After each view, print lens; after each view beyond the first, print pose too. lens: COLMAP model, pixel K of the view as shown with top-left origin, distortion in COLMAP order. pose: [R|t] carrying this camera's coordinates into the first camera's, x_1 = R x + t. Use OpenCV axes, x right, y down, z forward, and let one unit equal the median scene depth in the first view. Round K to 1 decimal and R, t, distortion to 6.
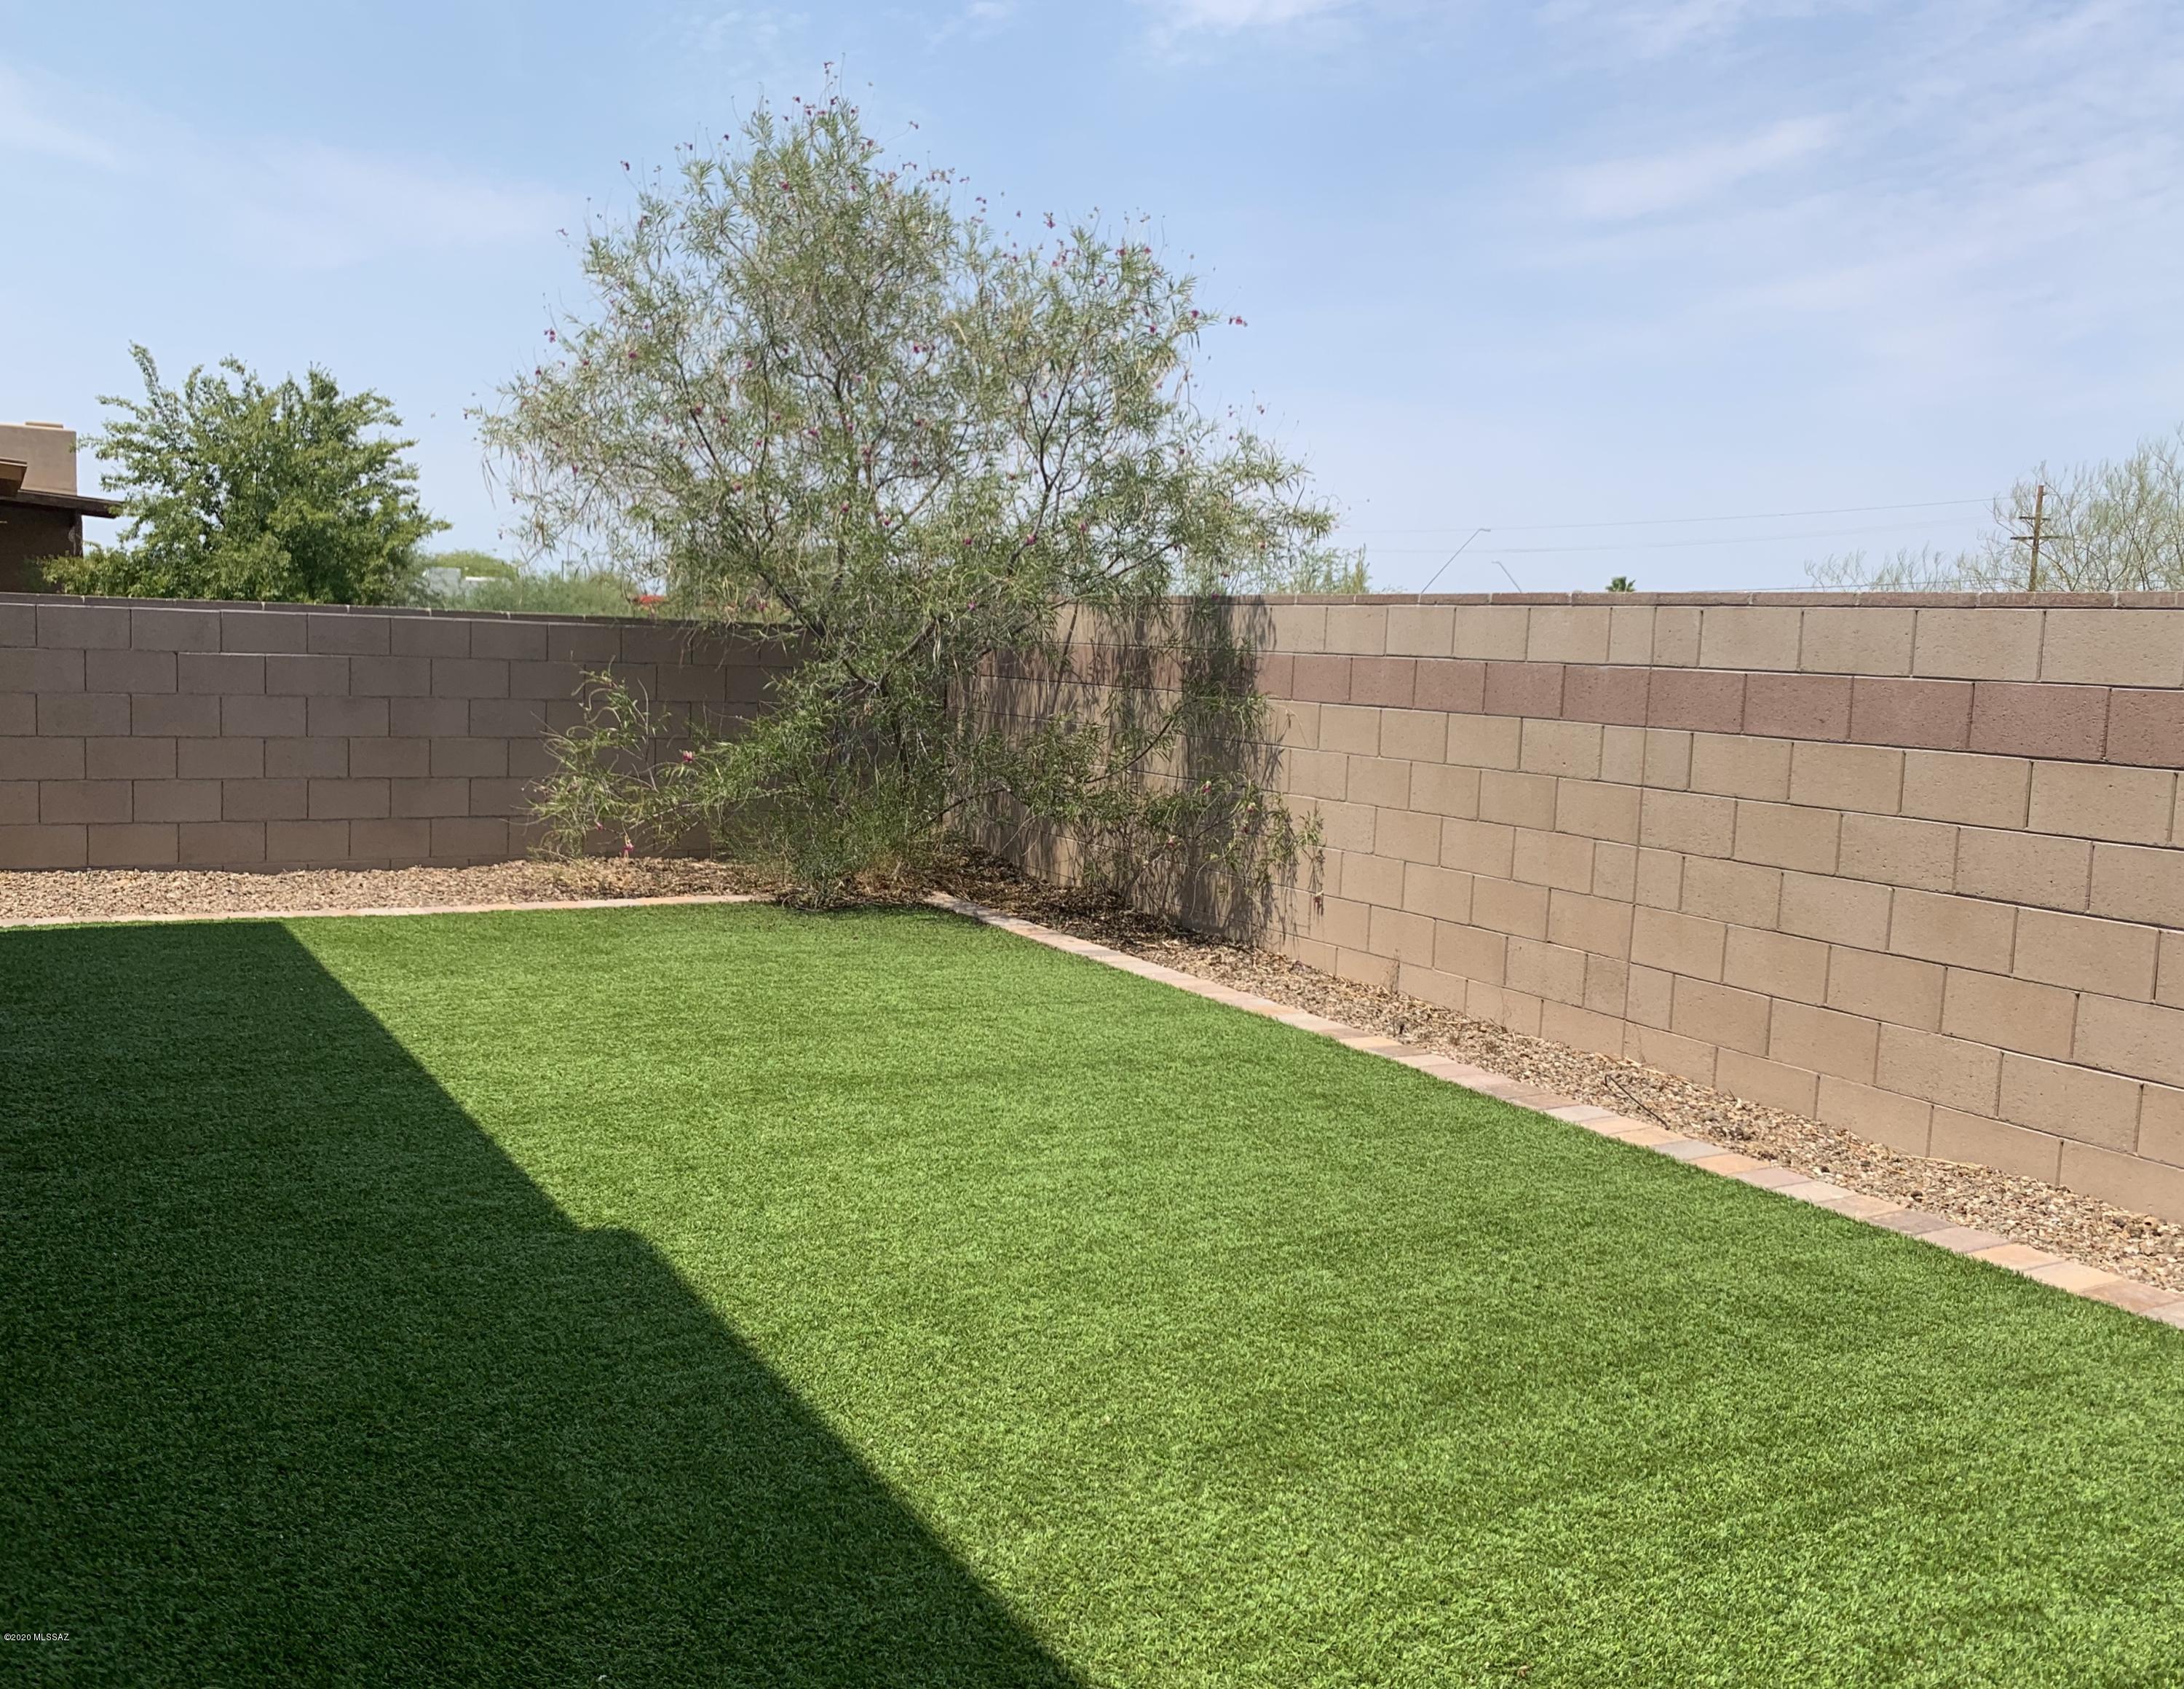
lens RADIAL K [[1811.3, 0, 1085.8], [0, 1811.3, 848.9], [0, 0, 1]] dist [0.004790, -0.002097]
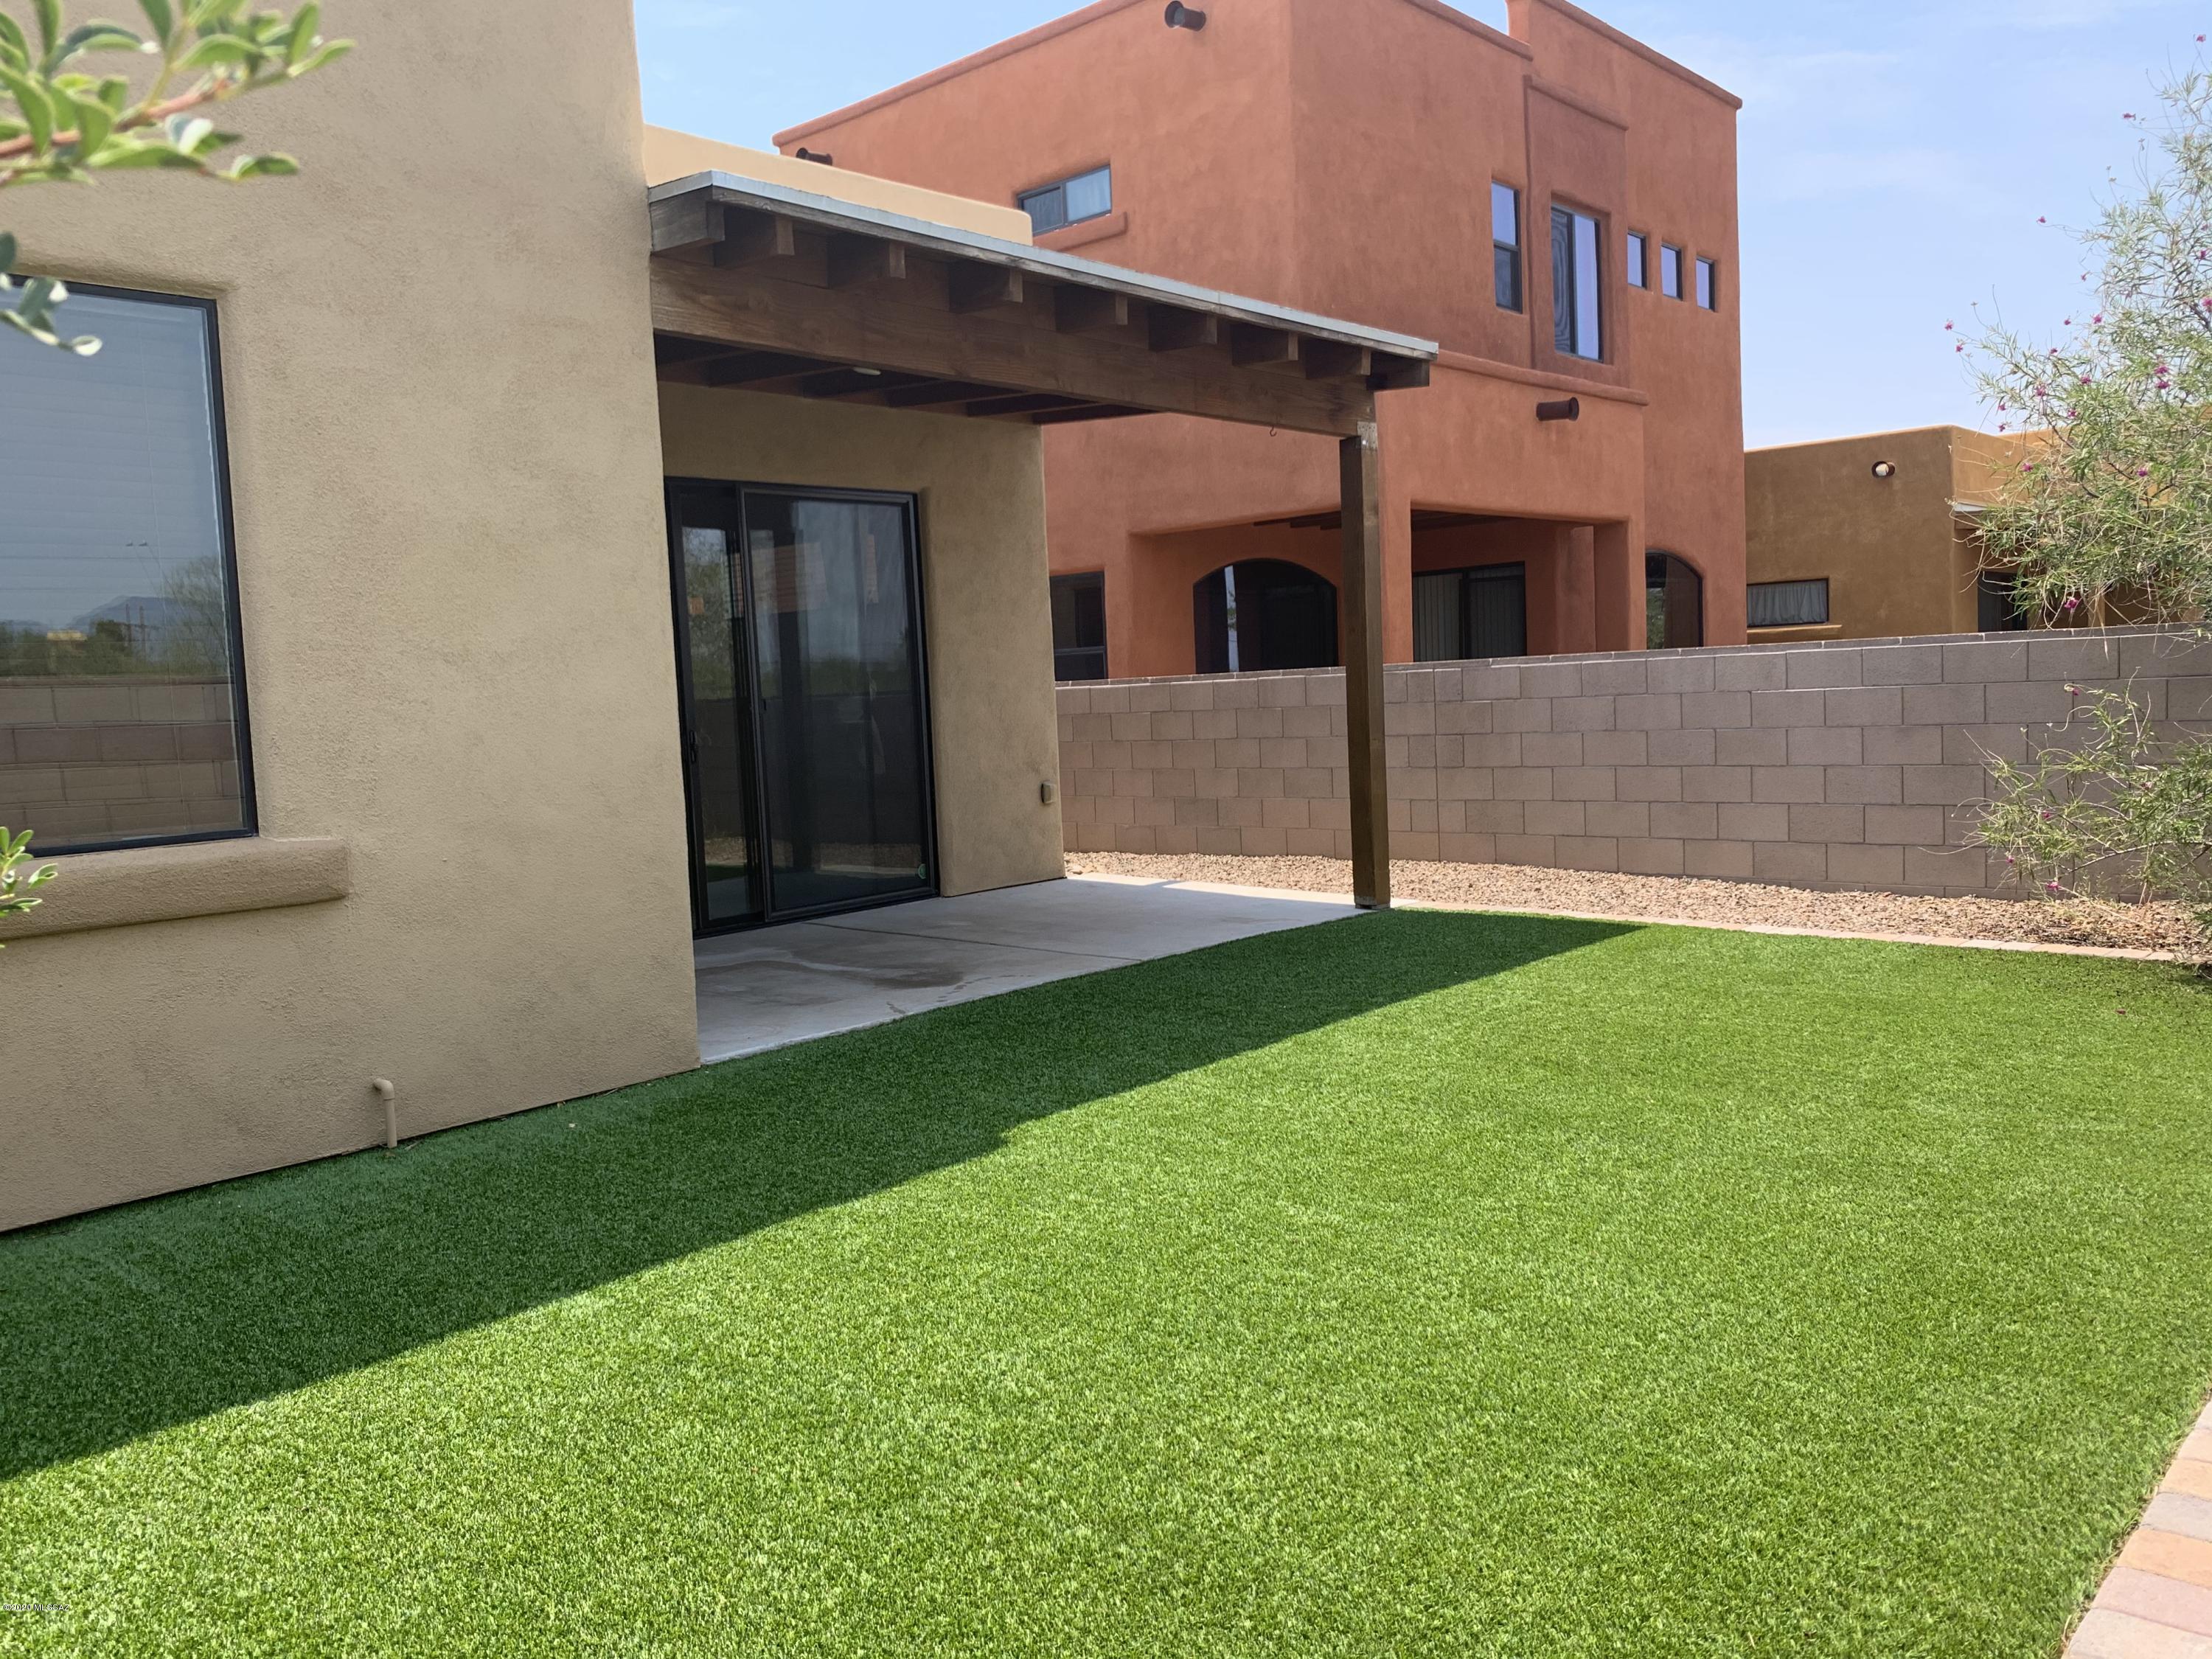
lens RADIAL K [[1678.7, 0, 1104.3], [0, 1678.7, 826.7], [0, 0, 1]] dist [0.059789, -0.081255]
pose [[0.279206, 0.030486, -0.959747, 0.401292], [-0.055994, 0.998312, 0.015422, -0.016959], [0.958597, 0.049434, 0.280442, 0.312368]]
